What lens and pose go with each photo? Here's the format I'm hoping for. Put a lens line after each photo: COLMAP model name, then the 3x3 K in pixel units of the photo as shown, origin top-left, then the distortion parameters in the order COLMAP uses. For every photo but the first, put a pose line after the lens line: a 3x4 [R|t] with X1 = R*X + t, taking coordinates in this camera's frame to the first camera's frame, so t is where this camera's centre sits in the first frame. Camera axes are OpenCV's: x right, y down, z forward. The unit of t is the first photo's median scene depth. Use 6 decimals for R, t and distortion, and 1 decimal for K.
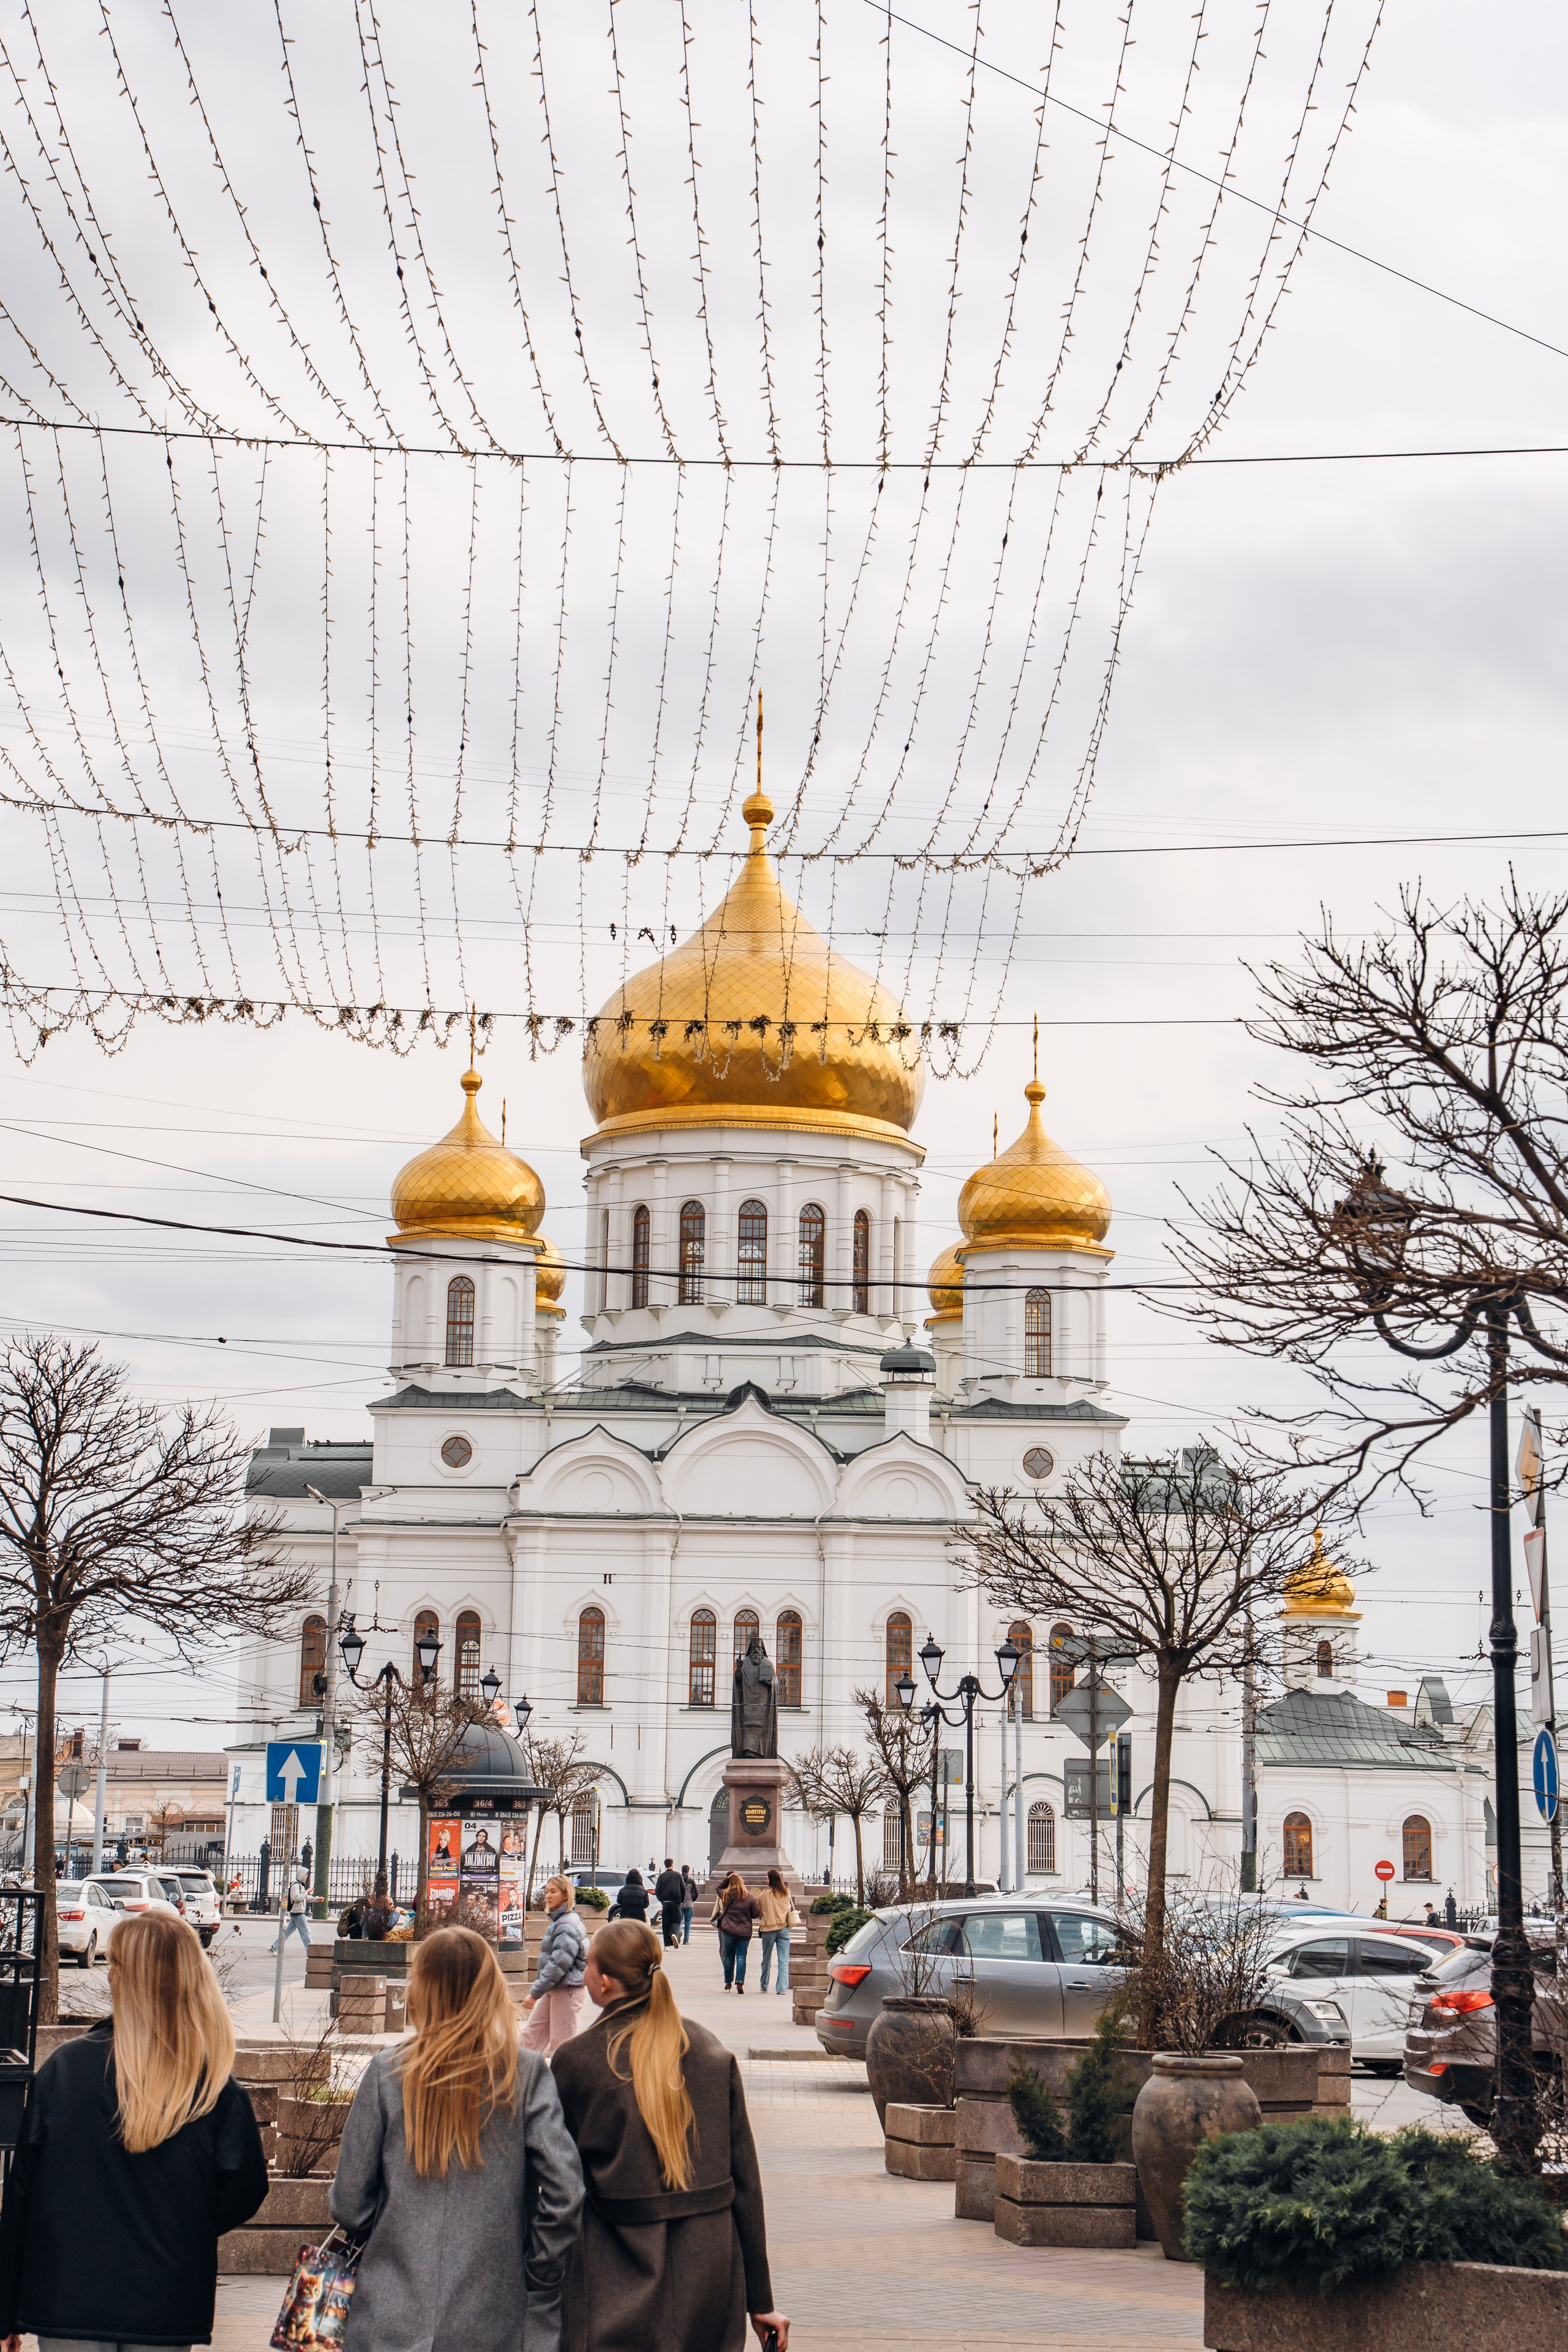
lens RADIAL K [[4459.7, 0, 790.5], [0, 4459.7, 928.9], [0, 0, 1]] dist [0.499729, -1.932913]
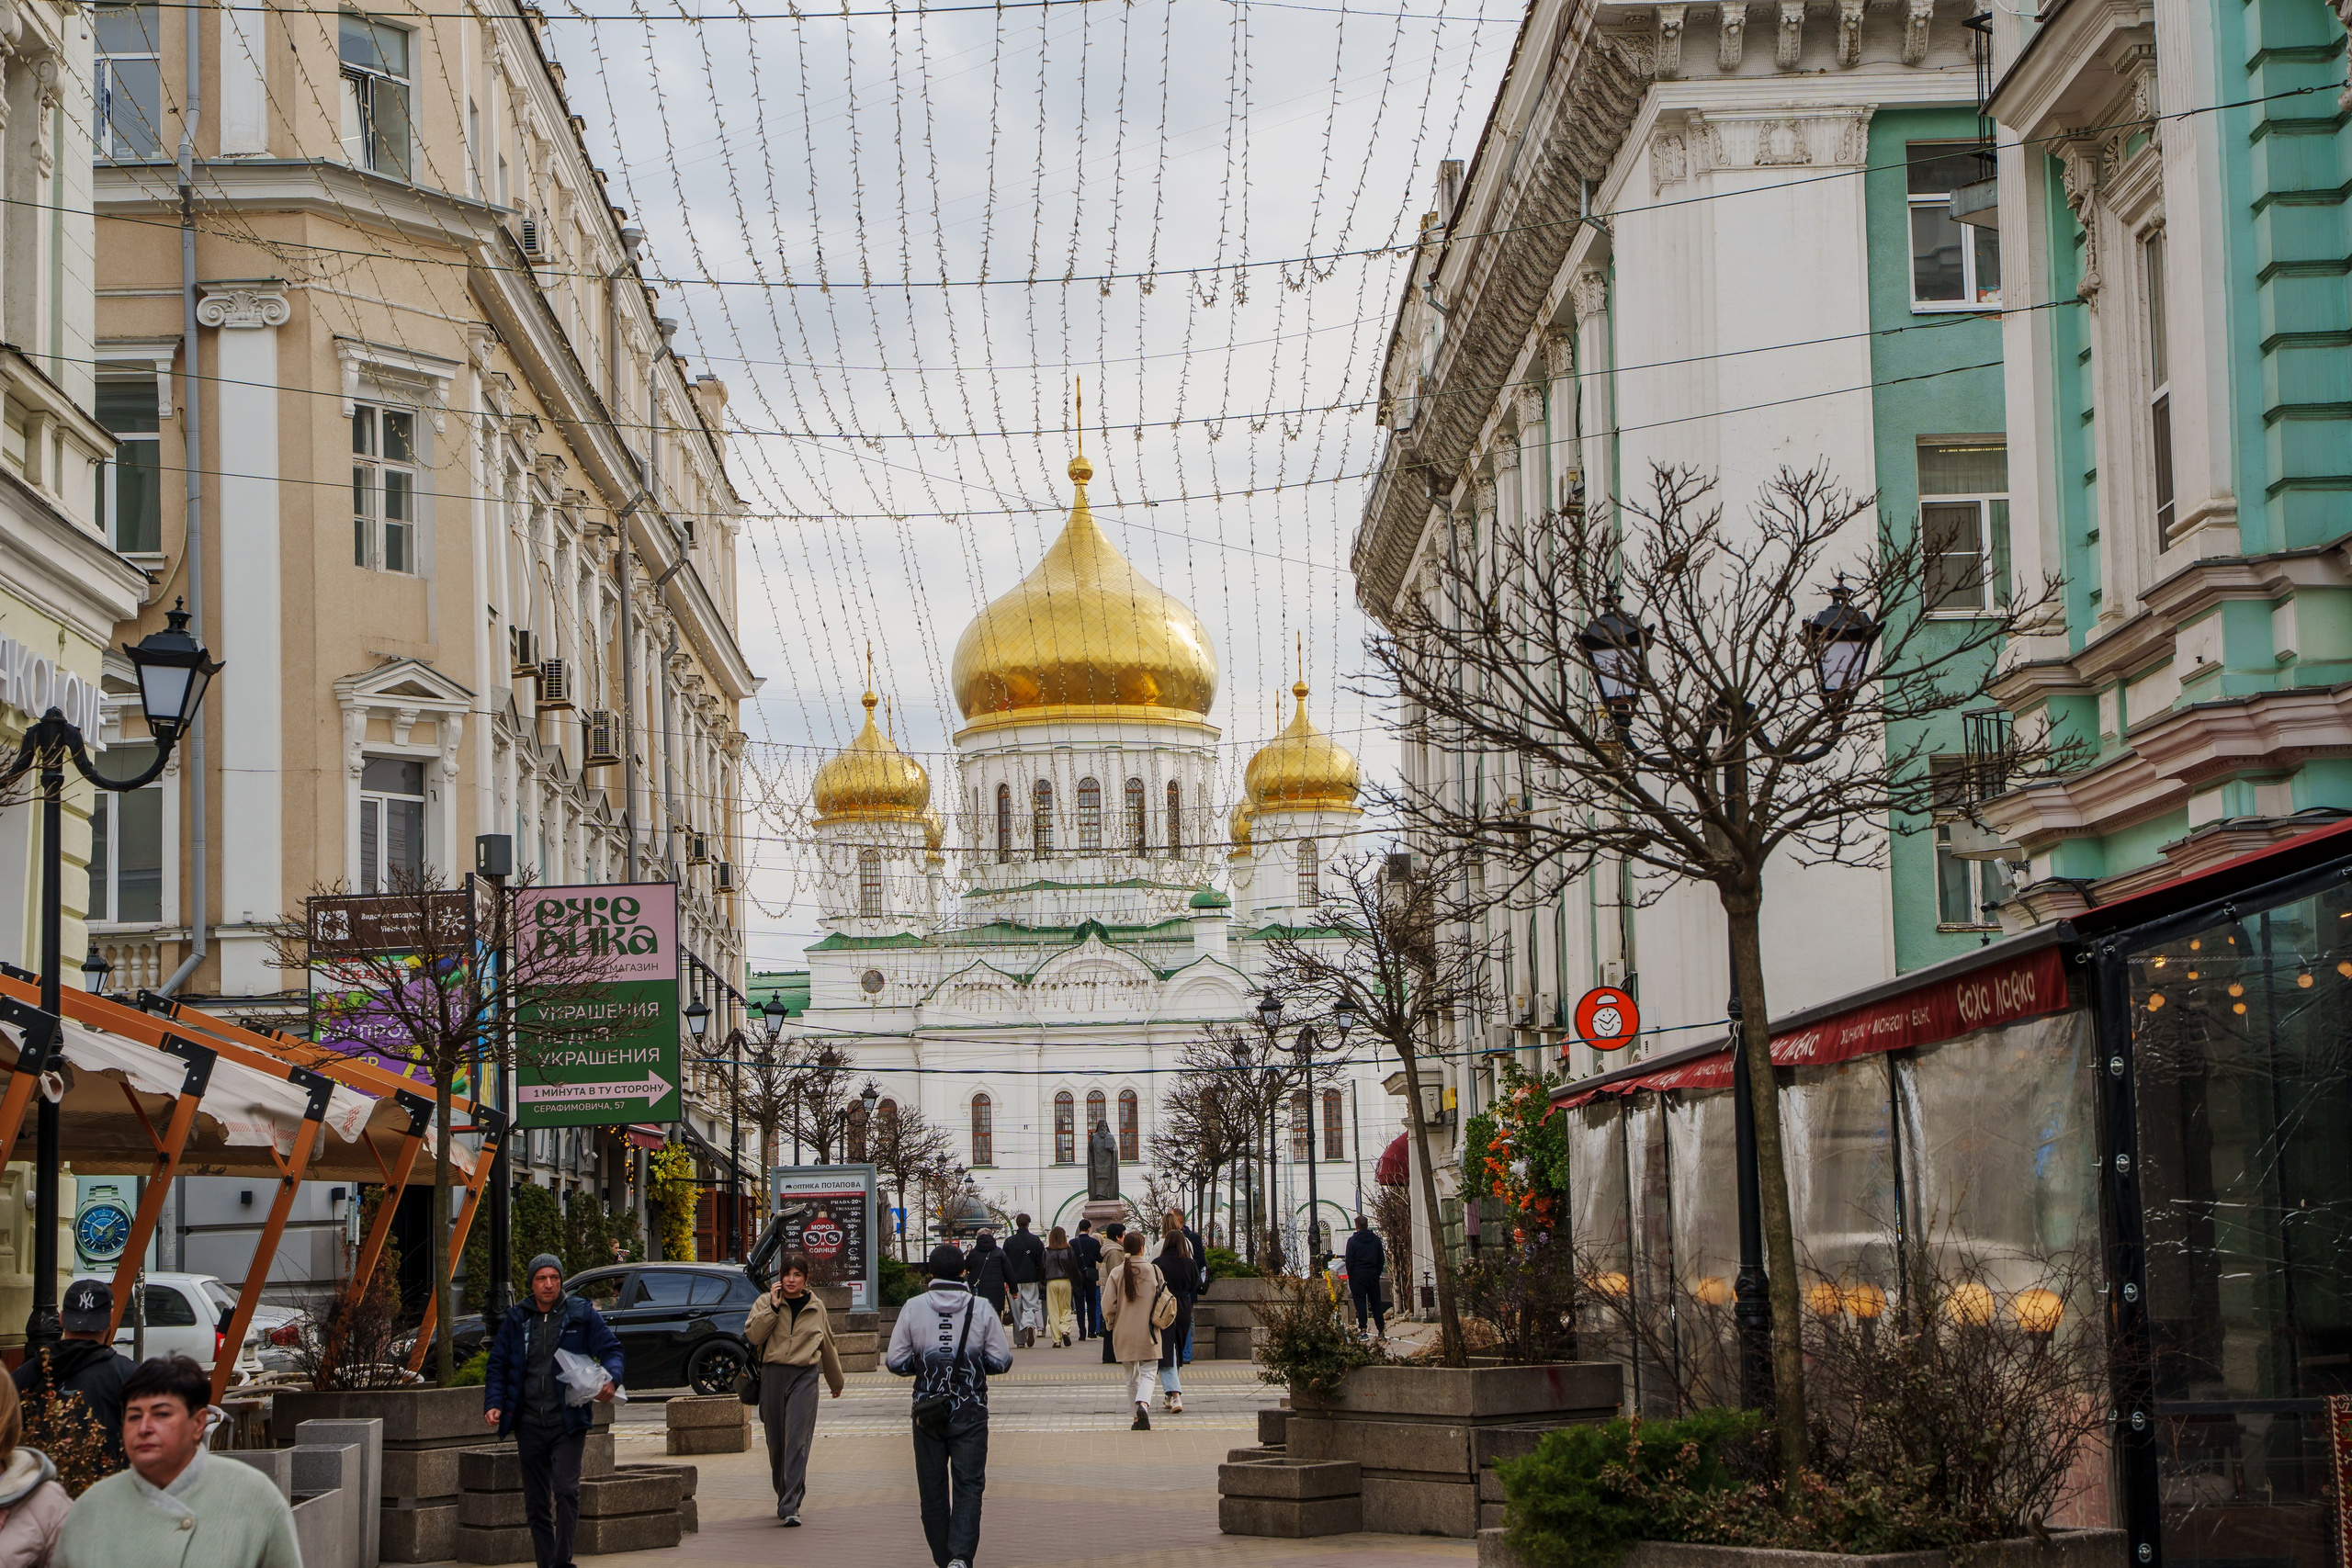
lens RADIAL K [[4387.6, 0, 1175.7], [0, 4387.6, 781.3], [0, 0, 1]] dist [0.410191, -0.002277]
pose [[0.999124, -0.041545, 0.005072, 0.012642], [0.040792, 0.993731, 0.104090, -0.084741], [-0.009365, -0.103791, 0.994555, -0.327202]]
